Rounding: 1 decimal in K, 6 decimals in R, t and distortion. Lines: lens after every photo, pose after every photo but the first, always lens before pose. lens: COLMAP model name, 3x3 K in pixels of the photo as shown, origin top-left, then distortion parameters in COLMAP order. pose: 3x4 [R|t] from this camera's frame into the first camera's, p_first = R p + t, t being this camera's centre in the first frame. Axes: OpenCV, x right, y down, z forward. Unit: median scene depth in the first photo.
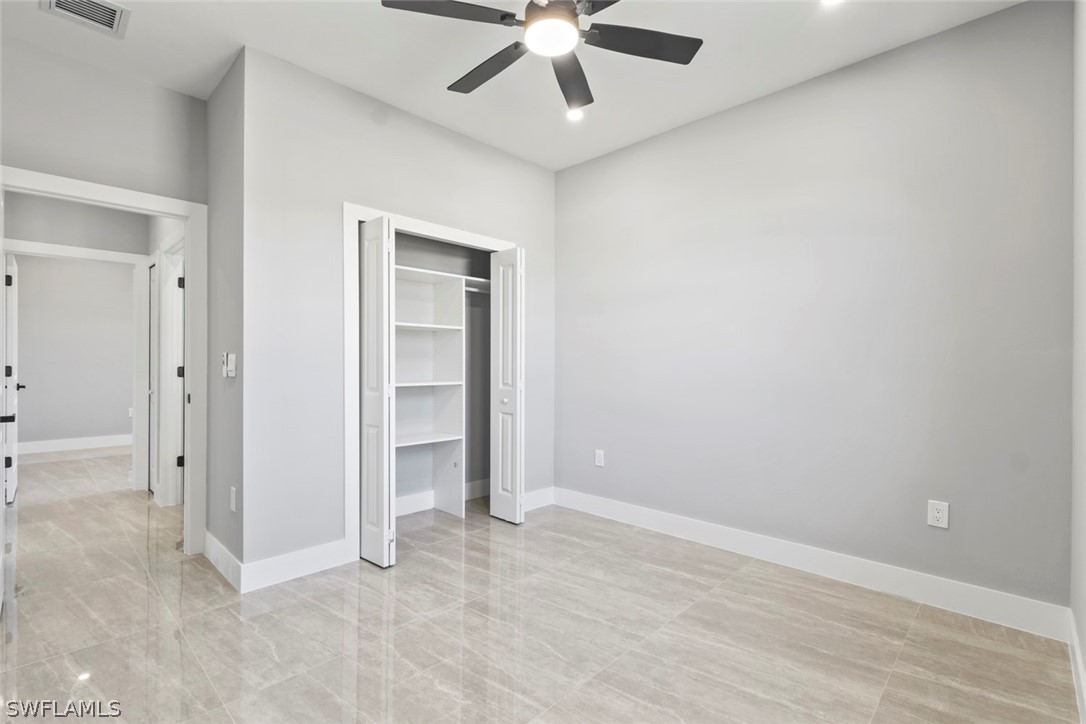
lens RADIAL K [[500.7, 0, 544.9], [0, 500.7, 360.6], [0, 0, 1]] dist [0.002188, 0.000504]
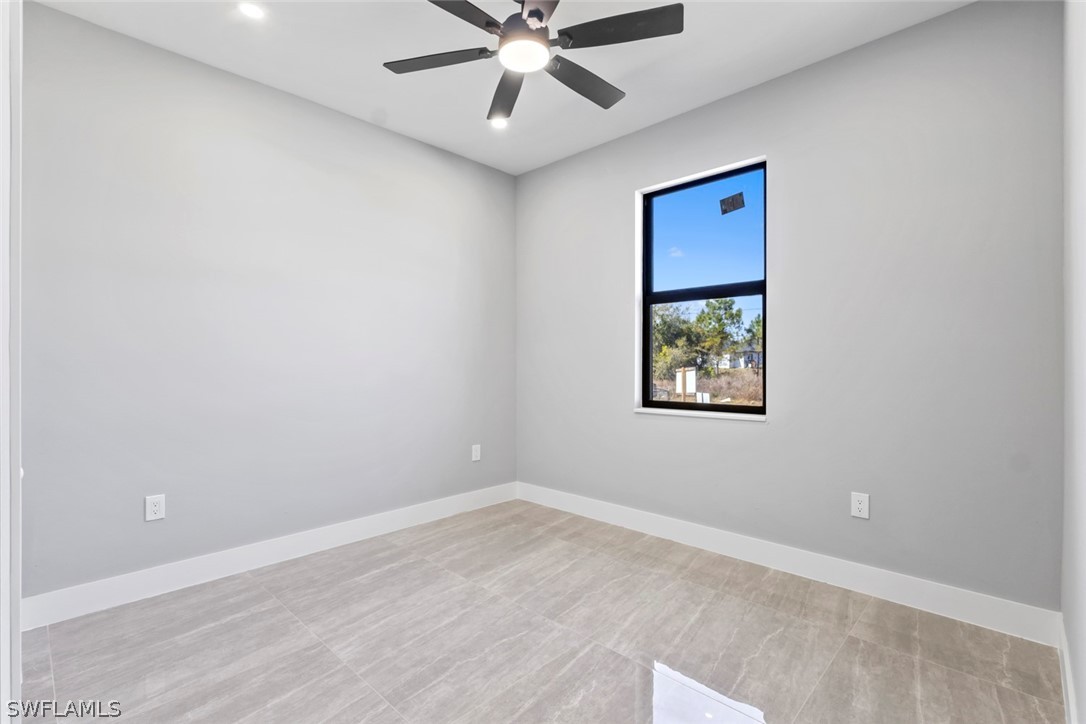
lens RADIAL K [[497.8, 0, 538.4], [0, 497.8, 362.5], [0, 0, 1]] dist [-0.001150, -0.000069]
pose [[0.002014, -0.004506, 0.999988, -0.797000], [-0.006542, 0.999968, 0.004519, -0.000829], [-0.999977, -0.006551, 0.001984, 0.739991]]
